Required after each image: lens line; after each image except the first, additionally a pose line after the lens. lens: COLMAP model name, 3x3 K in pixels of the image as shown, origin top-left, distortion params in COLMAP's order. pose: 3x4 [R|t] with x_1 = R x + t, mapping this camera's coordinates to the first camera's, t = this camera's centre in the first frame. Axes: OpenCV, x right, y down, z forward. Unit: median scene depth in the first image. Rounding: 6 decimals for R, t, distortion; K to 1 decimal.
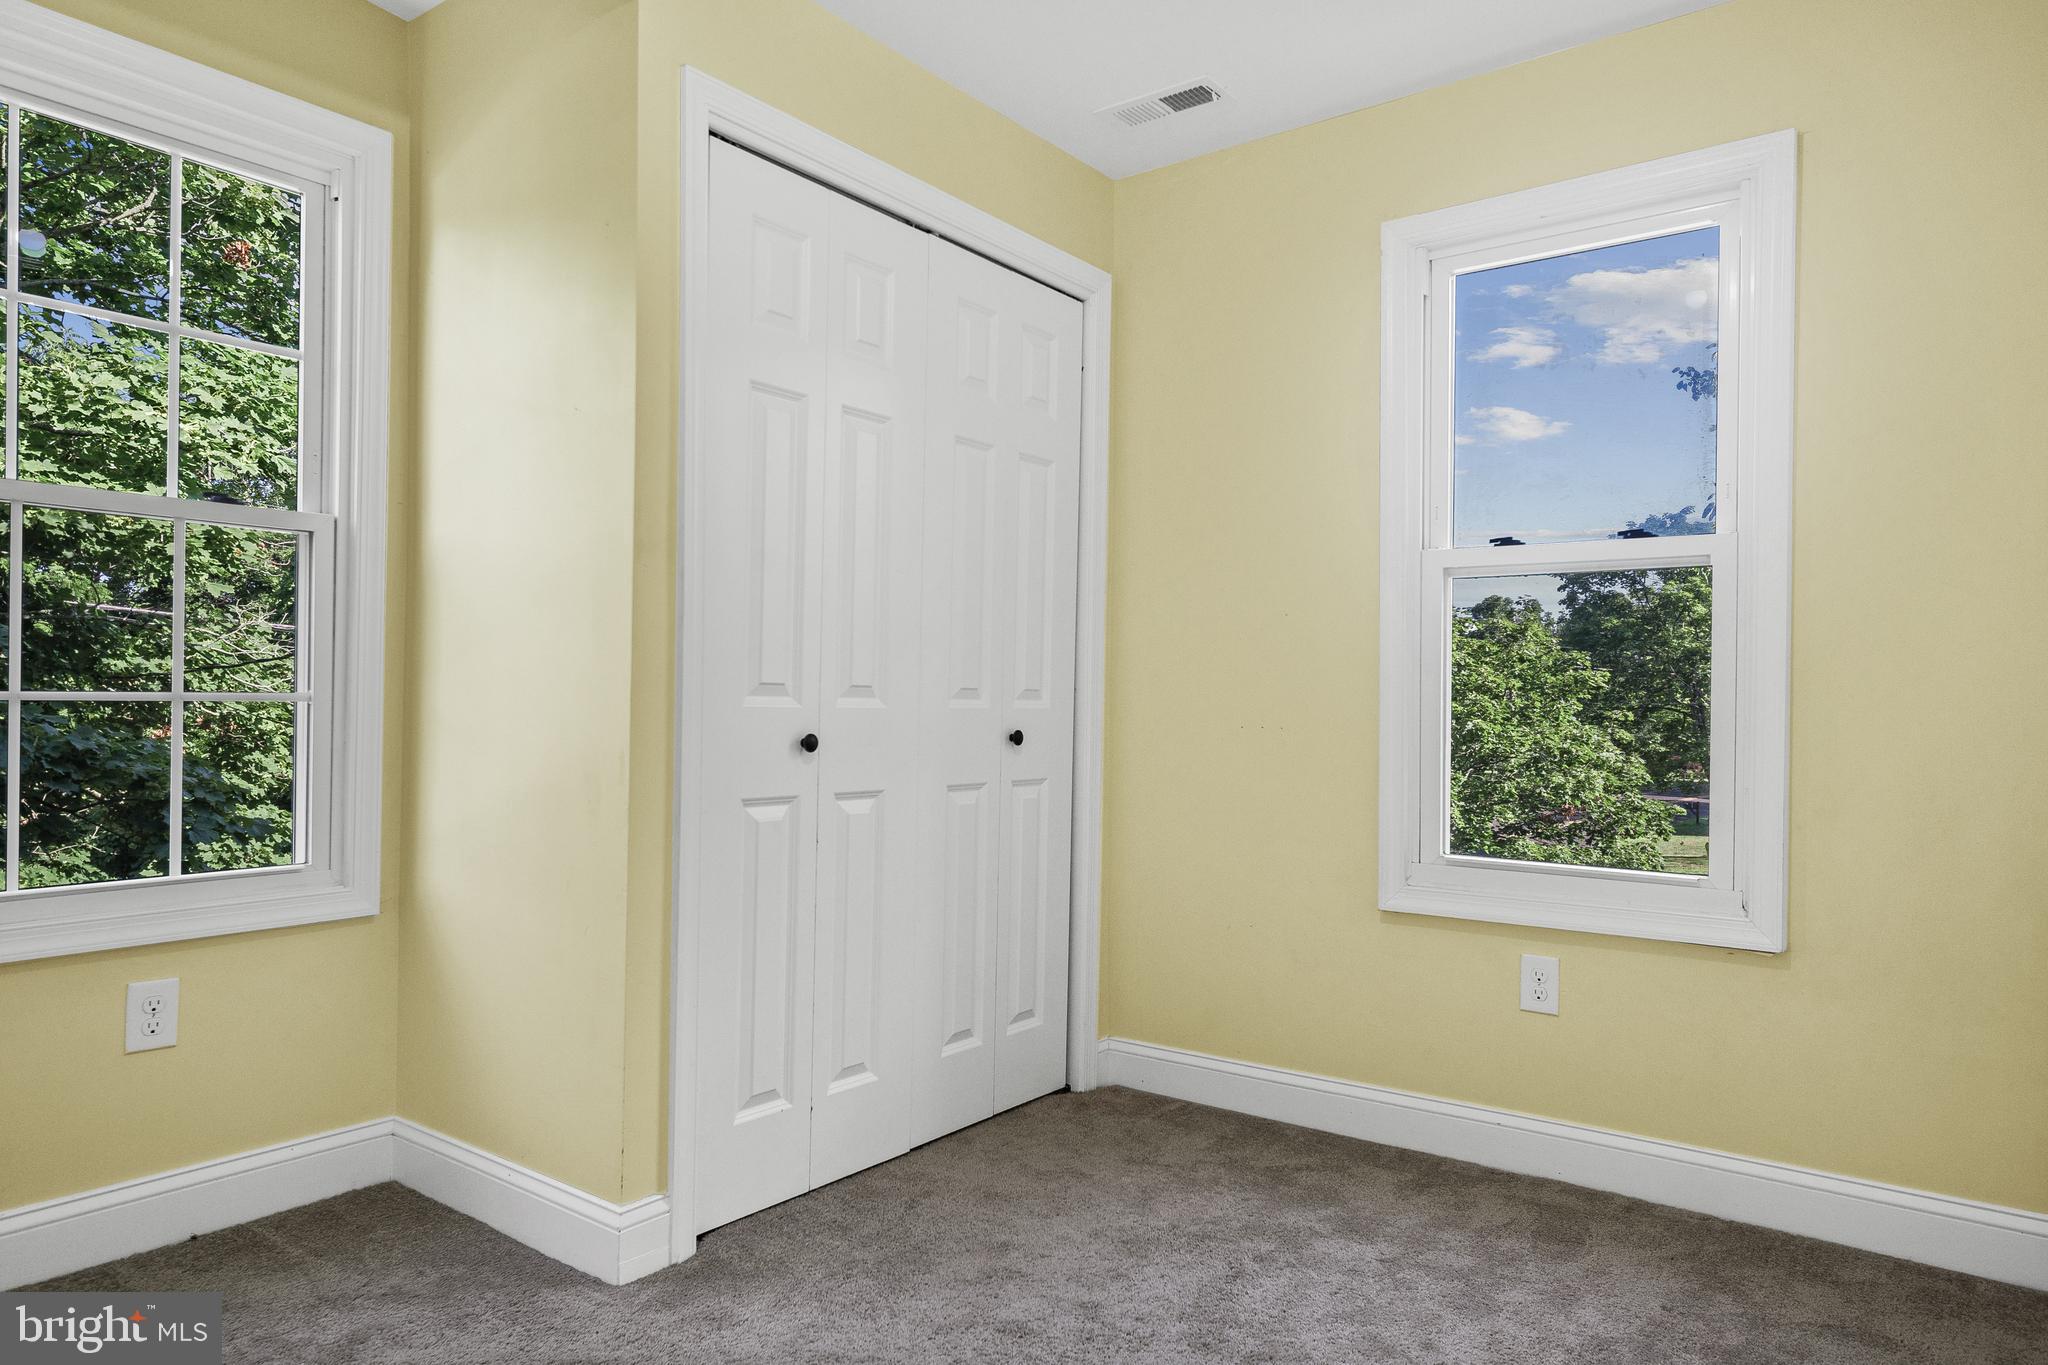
lens RADIAL K [[1267.8, 0, 1022.9], [0, 1267.8, 710.5], [0, 0, 1]] dist [0.006774, 0.004967]
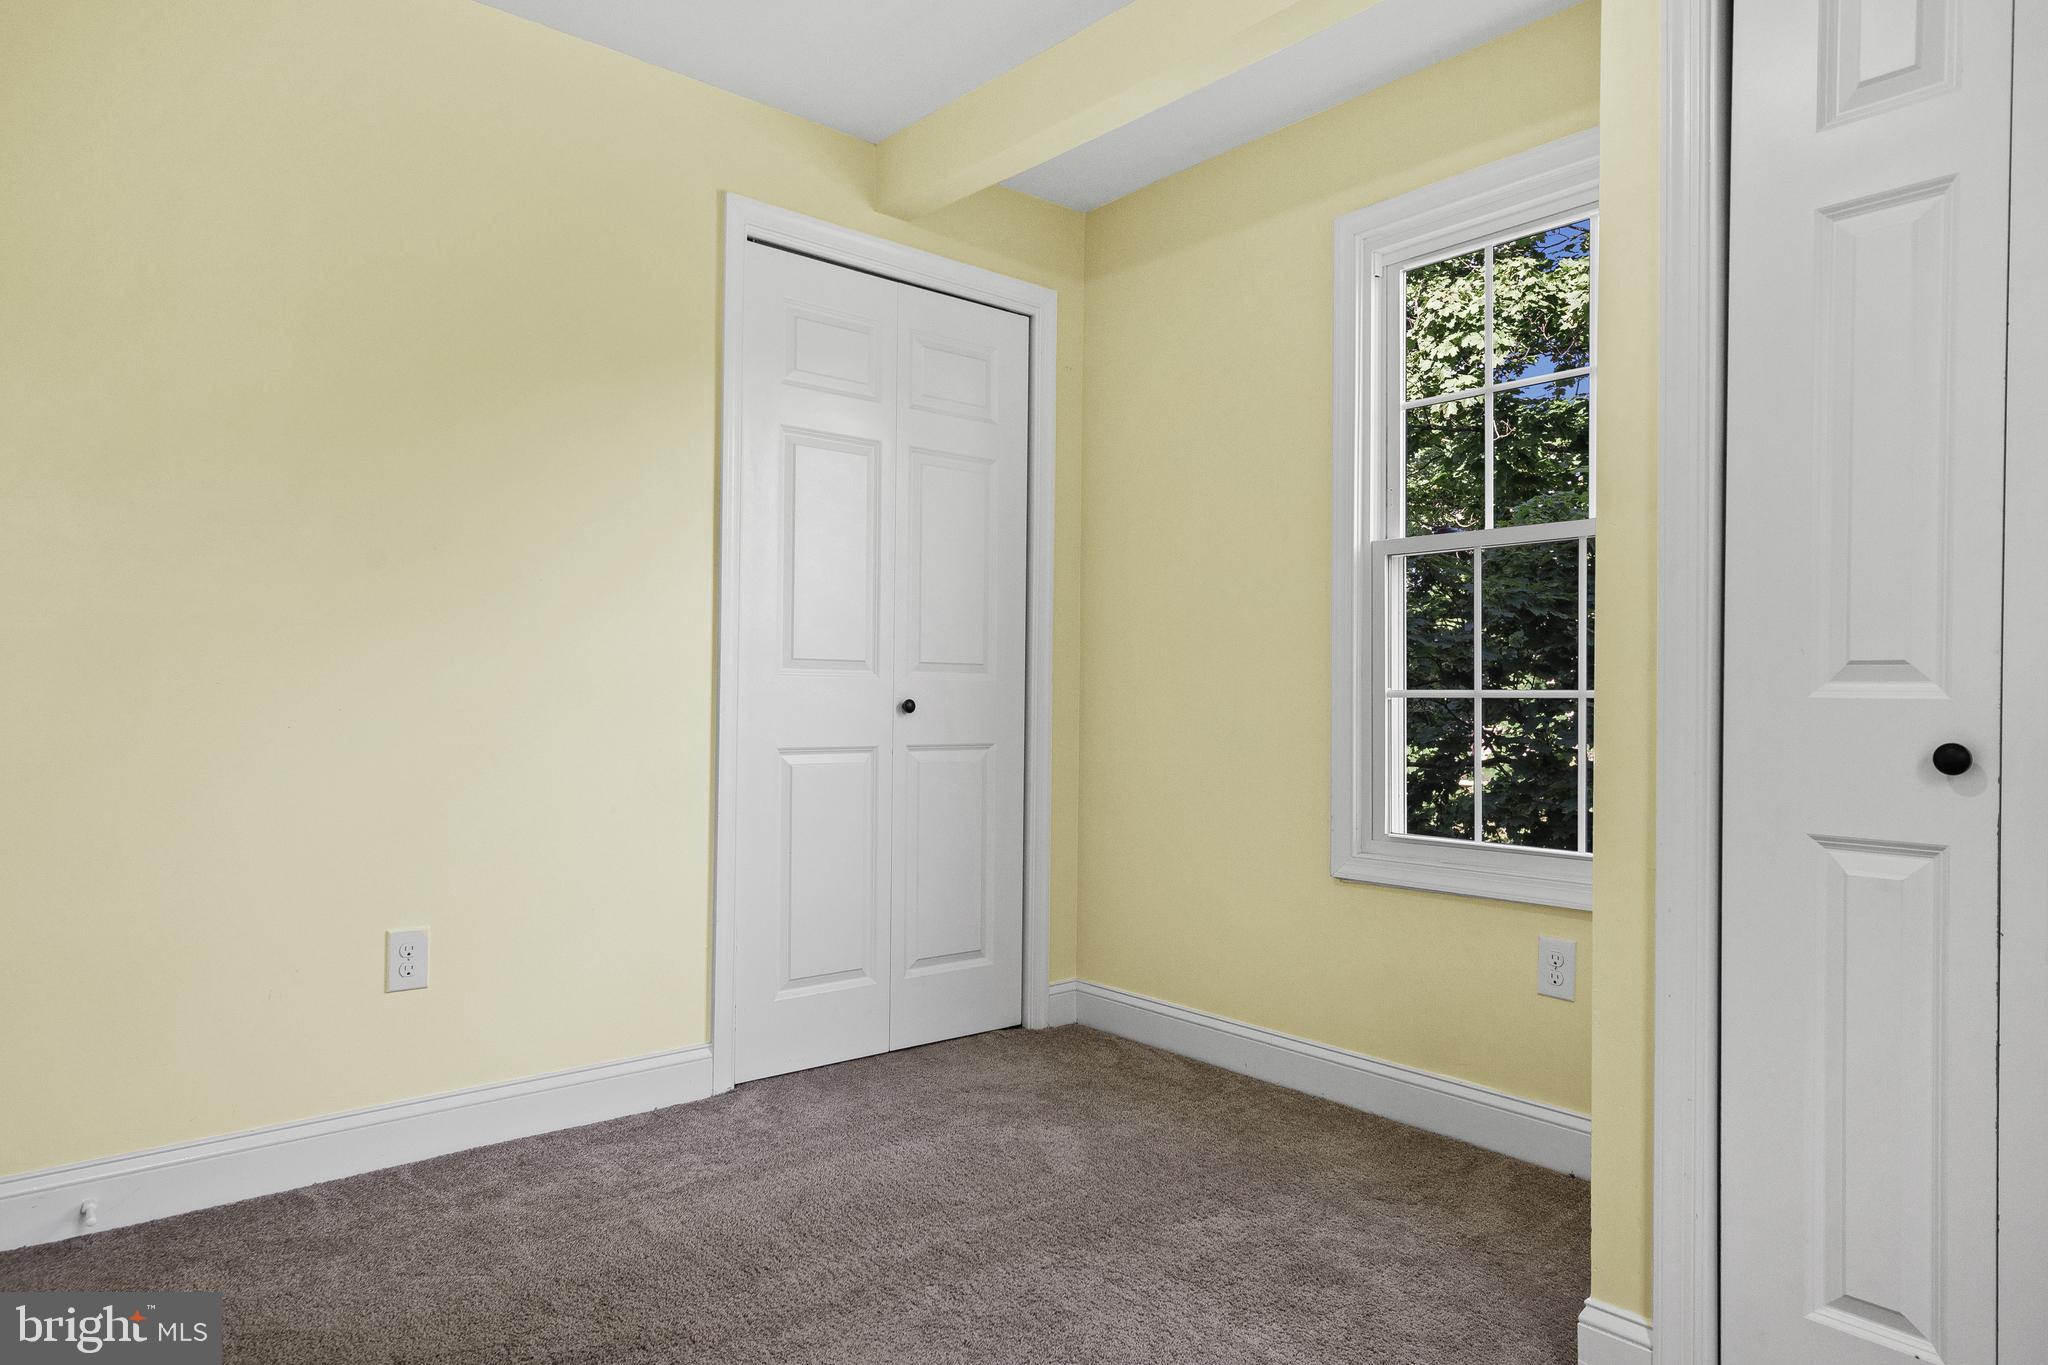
lens RADIAL K [[1267.8, 0, 1022.9], [0, 1267.8, 710.5], [0, 0, 1]] dist [0.006774, 0.004967]
pose [[-0.213521, -0.001029, -0.976938, 0.523768], [-0.021513, 0.999762, 0.003649, 0.010064], [0.976702, 0.021796, -0.213492, 0.729082]]
